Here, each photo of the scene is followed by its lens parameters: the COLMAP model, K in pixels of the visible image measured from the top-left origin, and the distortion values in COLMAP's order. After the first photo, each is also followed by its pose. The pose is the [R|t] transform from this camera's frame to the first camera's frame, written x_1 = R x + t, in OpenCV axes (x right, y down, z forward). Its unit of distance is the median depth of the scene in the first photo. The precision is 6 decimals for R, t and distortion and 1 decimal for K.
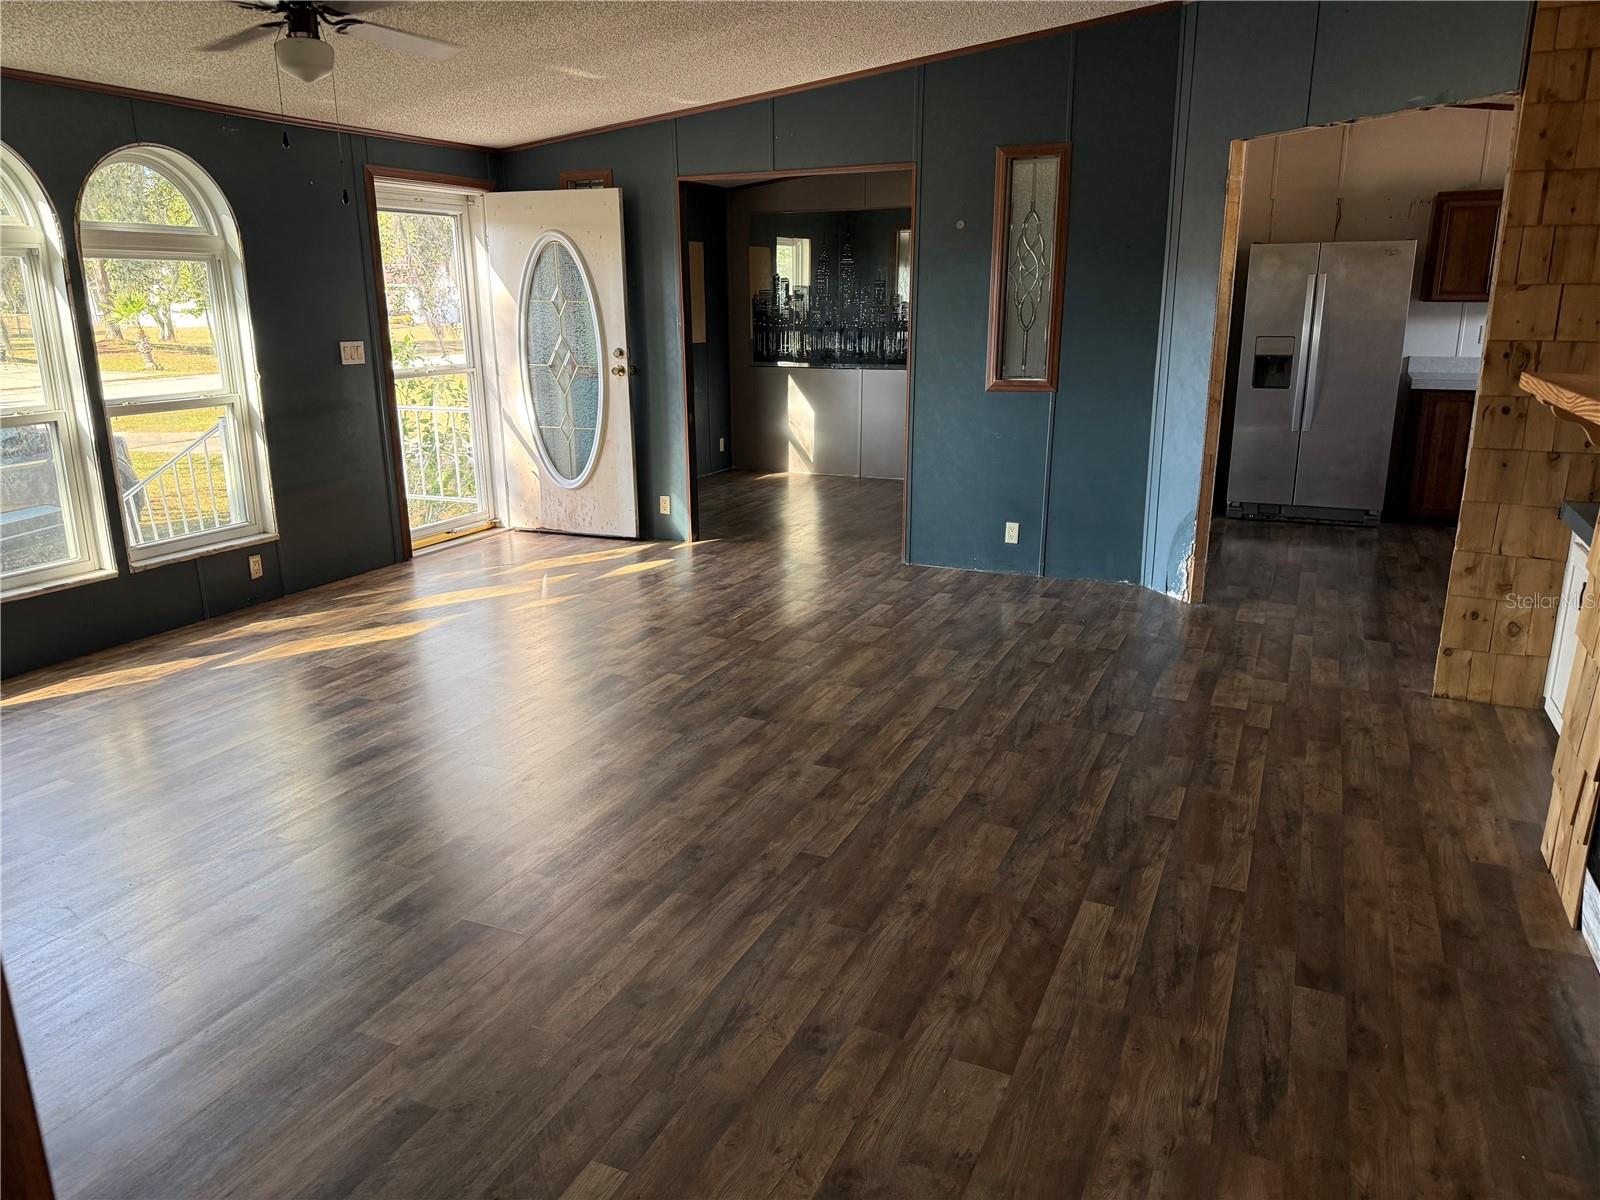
lens RADIAL K [[1130.4, 0, 792.6], [0, 1130.4, 586.8], [0, 0, 1]] dist [0.057795, -0.072018]
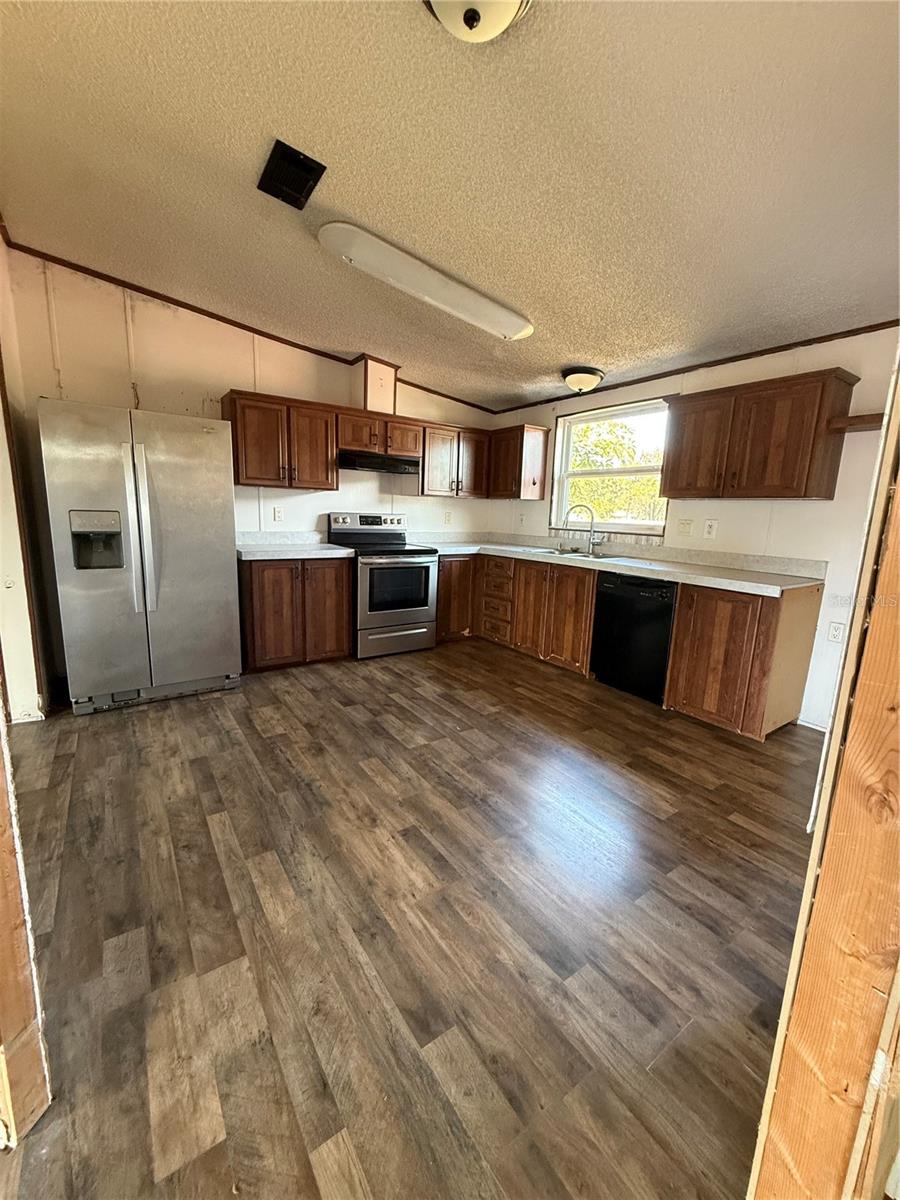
lens RADIAL K [[480.8, 0, 458.0], [0, 480.8, 599.5], [0, 0, 1]] dist [-0.002669, 0.001675]
pose [[0.498043, -0.134069, 0.856726, 0.319087], [0.181655, 0.982185, 0.048100, -0.160485], [-0.847912, 0.131672, 0.513525, 0.782348]]
